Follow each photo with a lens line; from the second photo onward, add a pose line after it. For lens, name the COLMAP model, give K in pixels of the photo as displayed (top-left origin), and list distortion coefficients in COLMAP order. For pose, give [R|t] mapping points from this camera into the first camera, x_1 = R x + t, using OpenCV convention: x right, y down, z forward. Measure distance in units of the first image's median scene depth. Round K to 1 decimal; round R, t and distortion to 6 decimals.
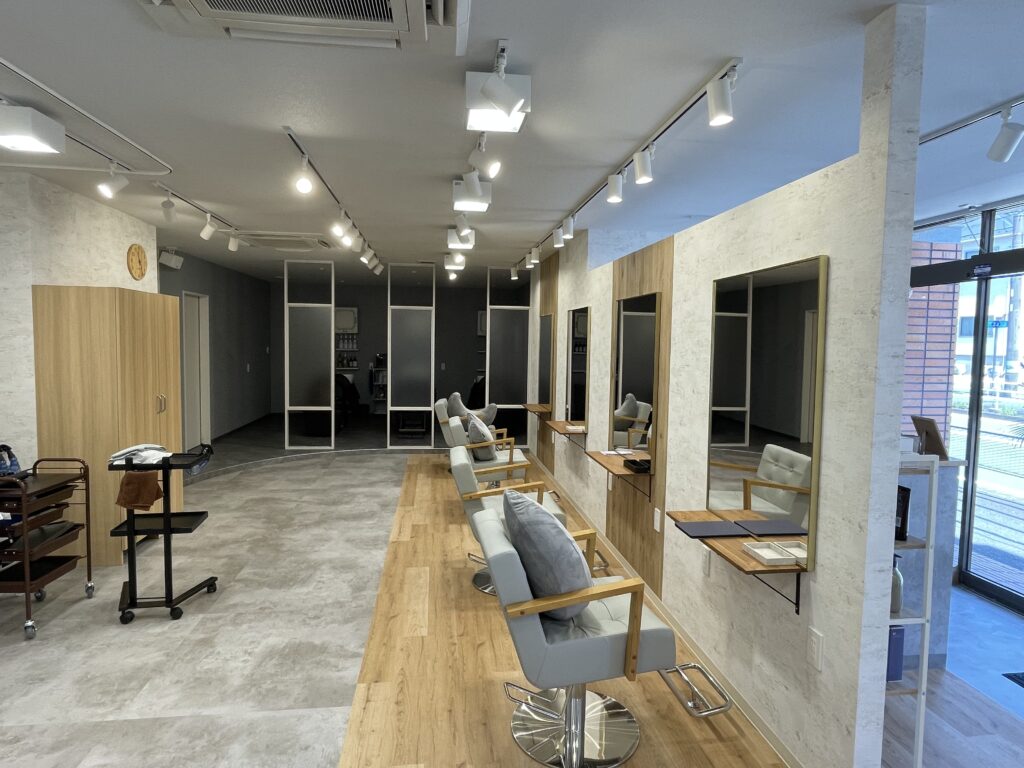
lens RADIAL K [[581.5, 0, 511.4], [0, 581.5, 380.8], [0, 0, 1]] dist [-0.000088, -0.000020]
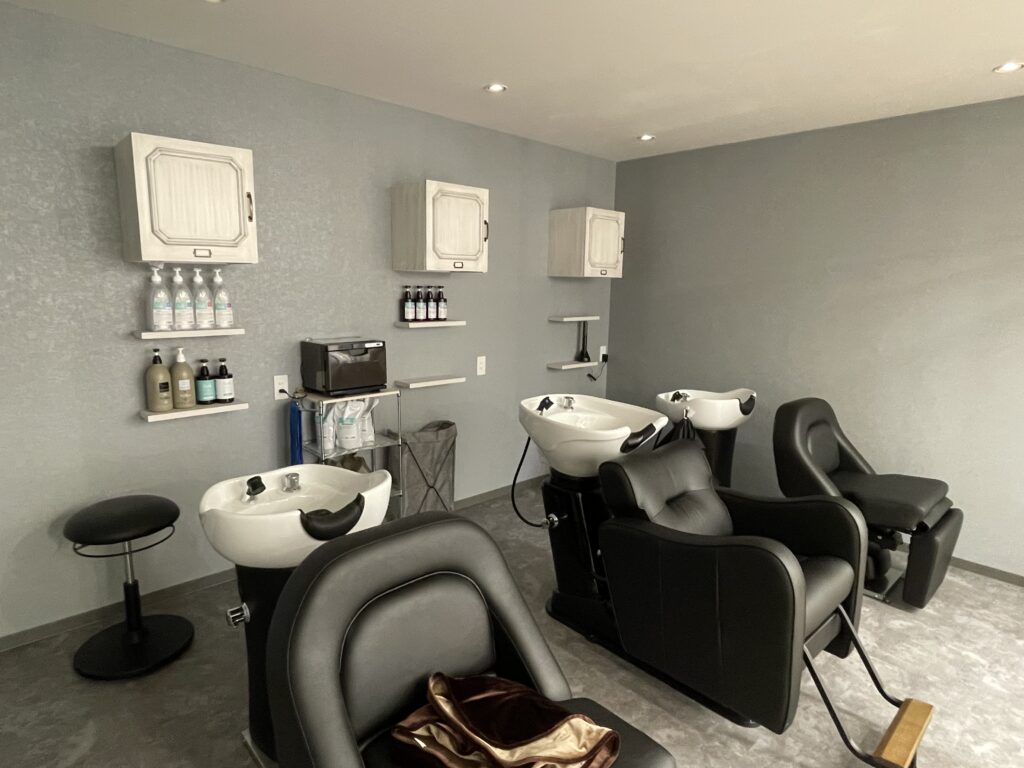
lens RADIAL K [[581.5, 0, 511.4], [0, 581.5, 382.0], [0, 0, 1]] dist [-0.000088, -0.000020]
pose [[0.812292, -0.097505, 0.575043, -0.320355], [0.036931, 0.992547, 0.116129, -0.057651], [-0.582080, -0.073093, 0.809840, 0.742617]]
